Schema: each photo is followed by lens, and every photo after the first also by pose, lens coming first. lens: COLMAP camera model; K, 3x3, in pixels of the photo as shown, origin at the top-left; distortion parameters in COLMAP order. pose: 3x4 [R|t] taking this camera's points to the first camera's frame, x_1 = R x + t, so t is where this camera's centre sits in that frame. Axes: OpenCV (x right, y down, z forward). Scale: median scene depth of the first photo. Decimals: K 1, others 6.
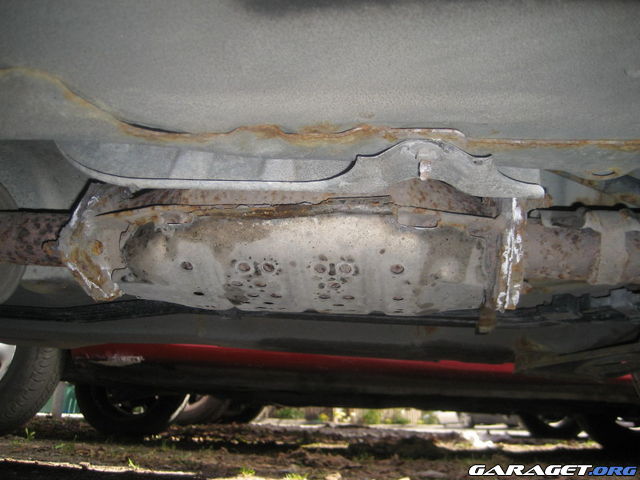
lens RADIAL K [[661.8, 0, 320.0], [0, 661.8, 240.0], [0, 0, 1]] dist [-0.157507, 0.193872]
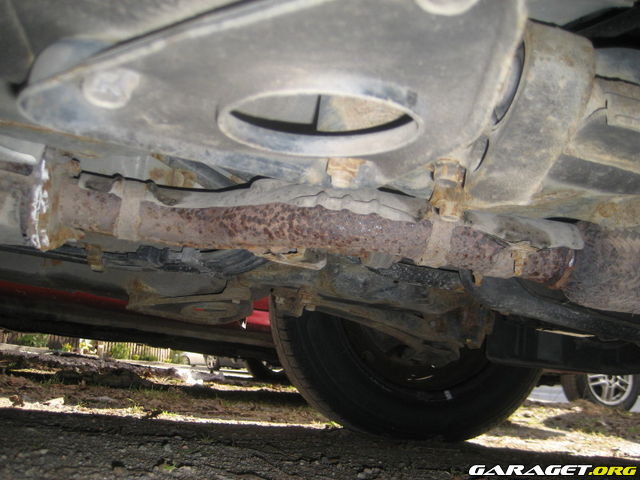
lens RADIAL K [[661.8, 0, 320.0], [0, 661.8, 240.0], [0, 0, 1]] dist [-0.157507, 0.193872]
pose [[0.933087, 0.125351, 0.337099, 0.052060], [-0.154079, 0.986250, 0.059751, -0.009456], [-0.324974, -0.107693, 0.939571, -0.047409]]
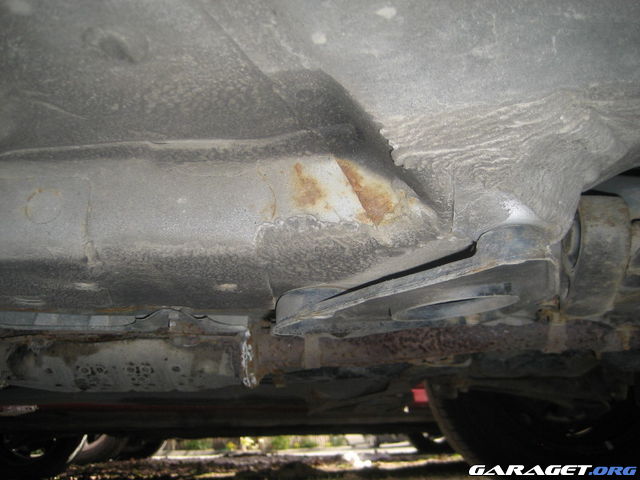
lens RADIAL K [[661.8, 0, 320.0], [0, 661.8, 240.0], [0, 0, 1]] dist [-0.157507, 0.193872]
pose [[0.989259, -0.030076, 0.143045, 0.033356], [0.035321, 0.998788, -0.034274, -0.028306], [-0.141841, 0.038958, 0.989123, -0.094312]]
